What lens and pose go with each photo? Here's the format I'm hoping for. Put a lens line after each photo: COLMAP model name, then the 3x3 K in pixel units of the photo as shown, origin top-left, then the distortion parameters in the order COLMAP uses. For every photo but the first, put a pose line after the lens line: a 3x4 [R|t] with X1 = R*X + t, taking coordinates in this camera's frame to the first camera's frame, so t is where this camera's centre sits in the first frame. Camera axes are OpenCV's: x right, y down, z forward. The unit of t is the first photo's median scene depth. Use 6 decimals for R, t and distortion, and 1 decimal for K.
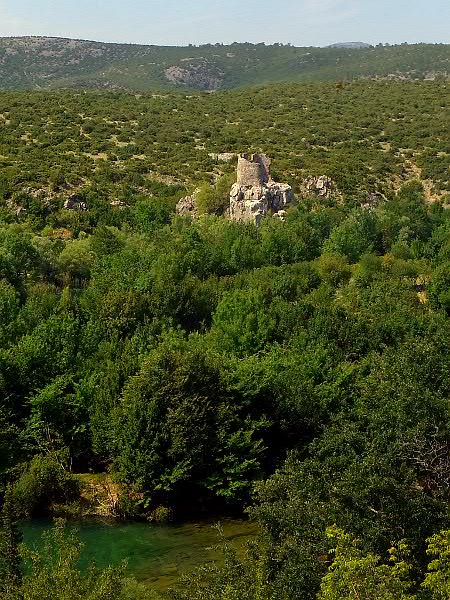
lens RADIAL K [[1466.8, 0, 226.9], [0, 1466.8, 300.7], [0, 0, 1]] dist [0.281339, 0.000000]
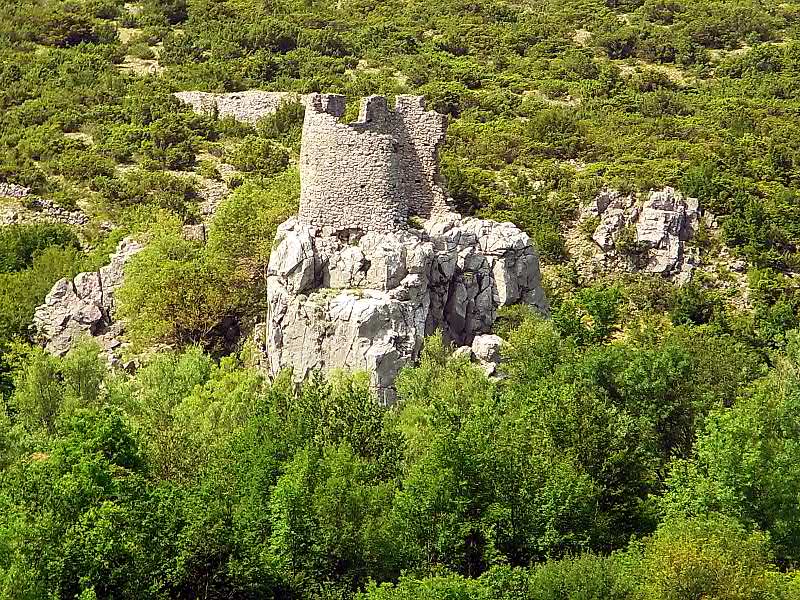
lens RADIAL K [[4631.1, 0, 398.9], [0, 4631.1, 299.7], [0, 0, 1]] dist [1.153067, 0.000000]
pose [[0.999922, 0.006495, 0.010653, 0.015116], [-0.005836, 0.998132, -0.060811, -0.022047], [-0.011028, 0.060744, 0.998092, 0.260683]]
